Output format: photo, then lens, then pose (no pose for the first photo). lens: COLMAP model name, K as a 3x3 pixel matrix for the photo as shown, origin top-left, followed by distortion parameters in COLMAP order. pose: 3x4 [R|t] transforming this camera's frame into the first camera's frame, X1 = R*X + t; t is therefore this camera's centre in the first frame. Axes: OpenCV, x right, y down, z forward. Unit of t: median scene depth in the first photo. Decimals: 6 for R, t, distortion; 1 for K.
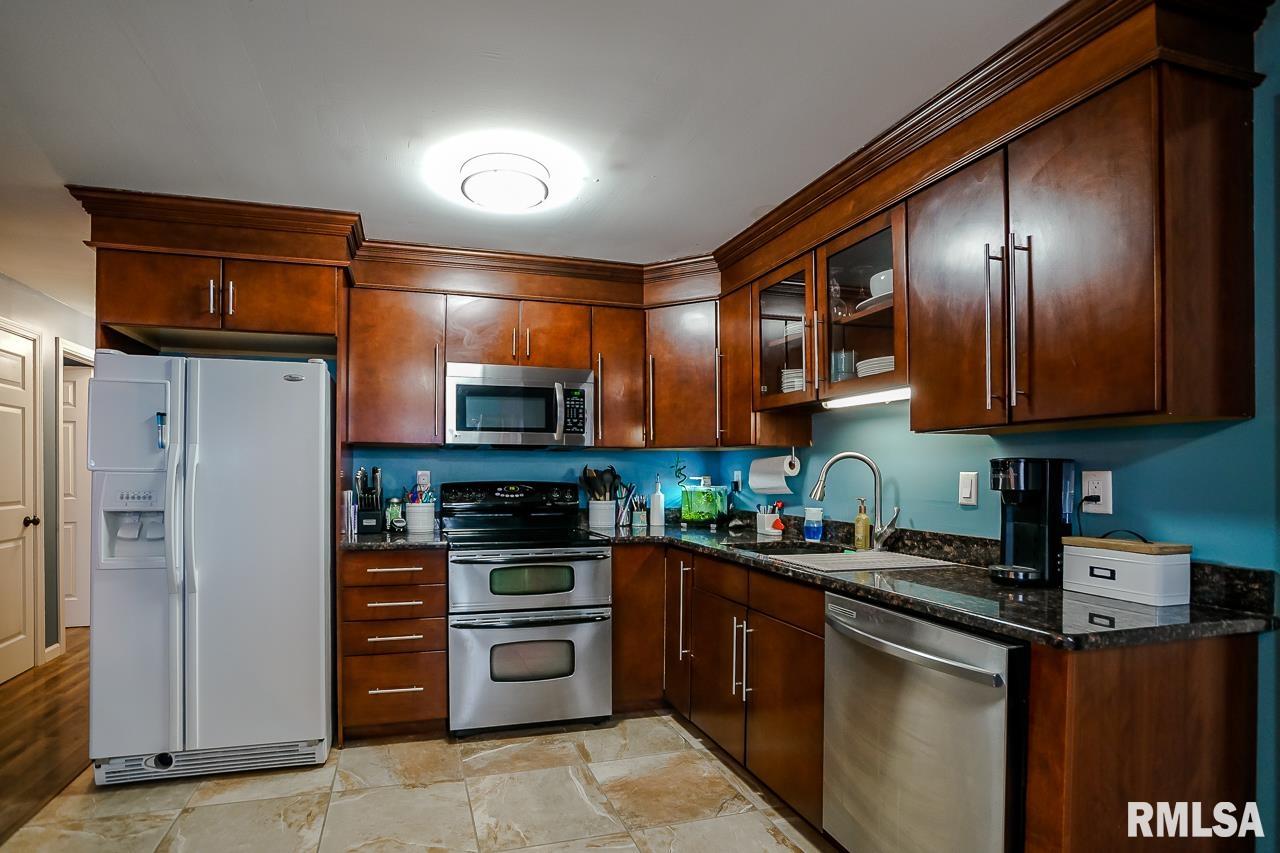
lens RADIAL K [[593.5, 0, 562.3], [0, 593.5, 466.2], [0, 0, 1]] dist [-0.047936, 0.013284]
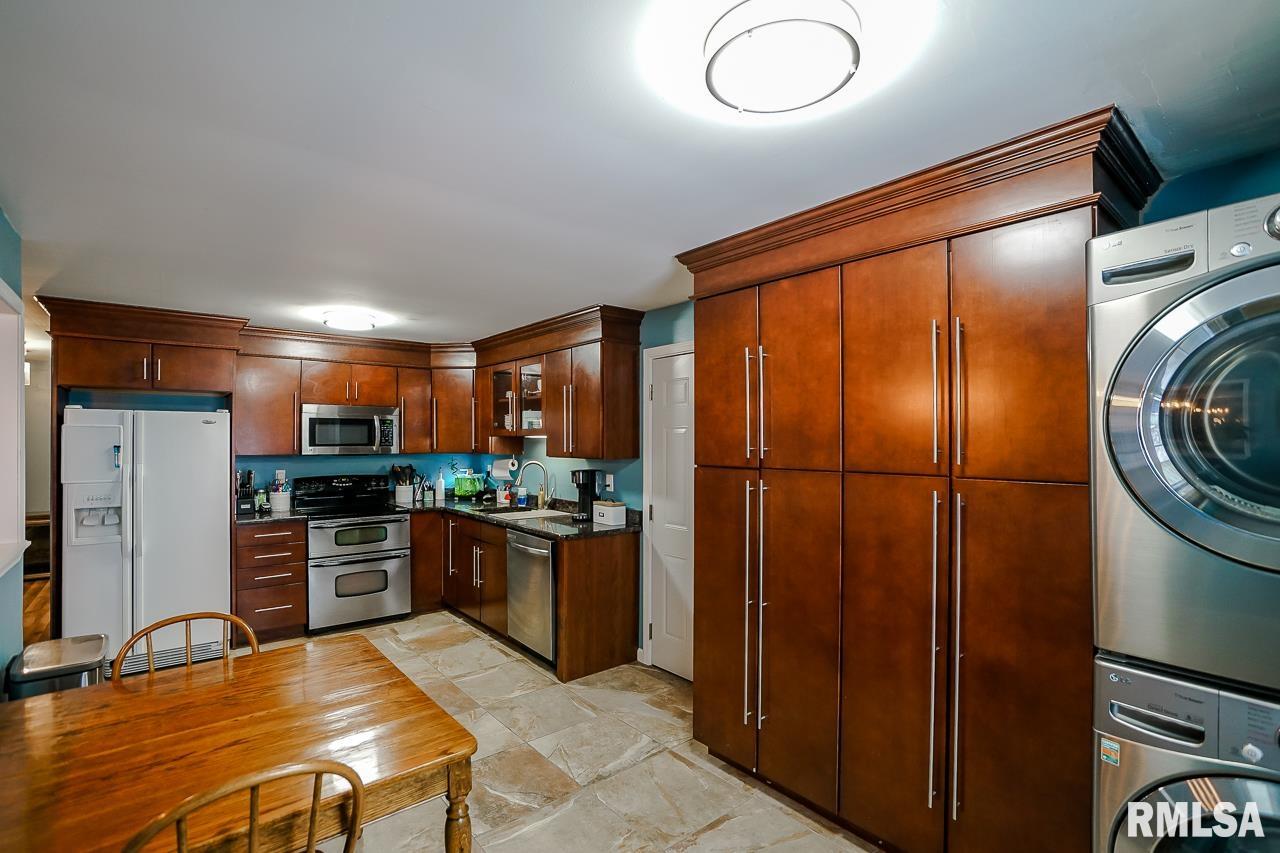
lens RADIAL K [[593.5, 0, 619.0], [0, 593.5, 427.2], [0, 0, 1]] dist [-0.047936, 0.013284]
pose [[0.916009, 0.001371, 0.401155, -0.049020], [0.000488, 0.999990, -0.004531, -0.112101], [-0.401157, 0.004346, 0.915999, -0.841944]]
